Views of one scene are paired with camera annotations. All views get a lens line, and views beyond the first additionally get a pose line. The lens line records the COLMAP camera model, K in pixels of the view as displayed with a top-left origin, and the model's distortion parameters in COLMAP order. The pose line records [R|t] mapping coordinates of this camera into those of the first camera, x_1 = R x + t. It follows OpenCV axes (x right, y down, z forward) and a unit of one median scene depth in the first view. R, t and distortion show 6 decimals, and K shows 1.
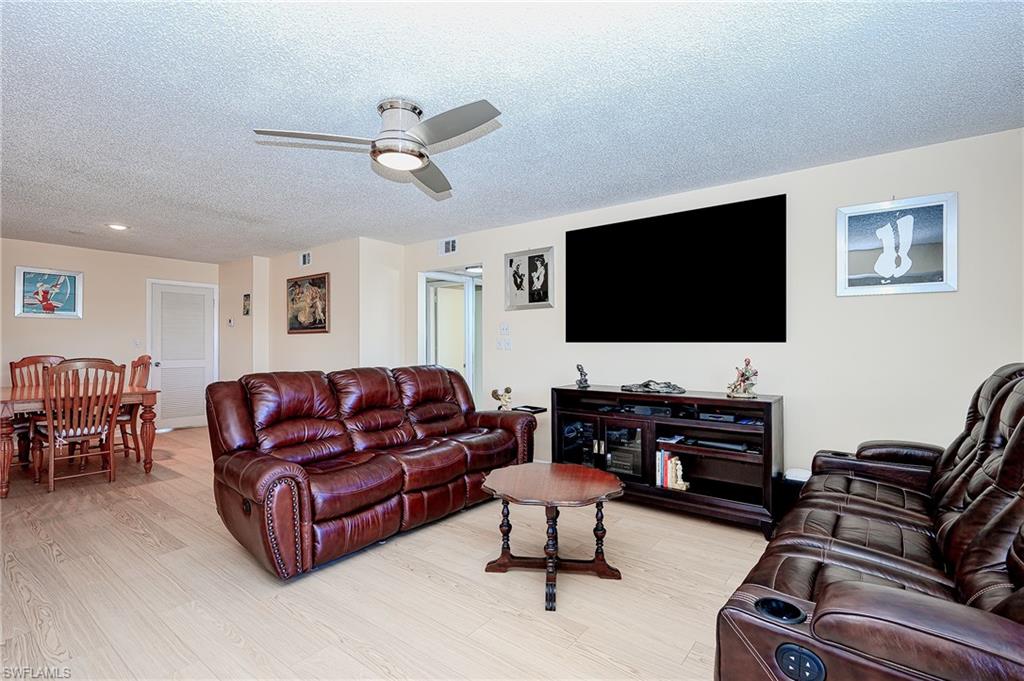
lens RADIAL K [[476.7, 0, 511.2], [0, 476.7, 343.0], [0, 0, 1]] dist [0.019012, 0.001199]
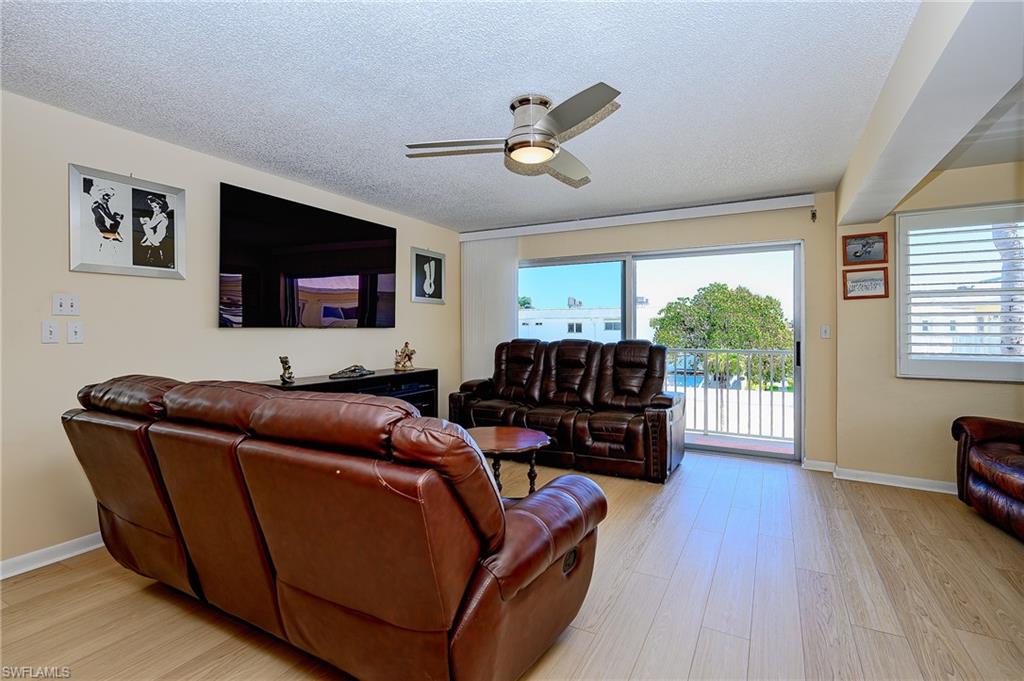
lens RADIAL K [[476.7, 0, 512.0], [0, 476.7, 333.4], [0, 0, 1]] dist [0.019012, 0.001199]
pose [[-0.140723, -0.002165, 0.990047, -0.647832], [0.005778, 0.999979, 0.003008, 0.003564], [-0.990032, 0.006144, -0.140708, 0.621611]]
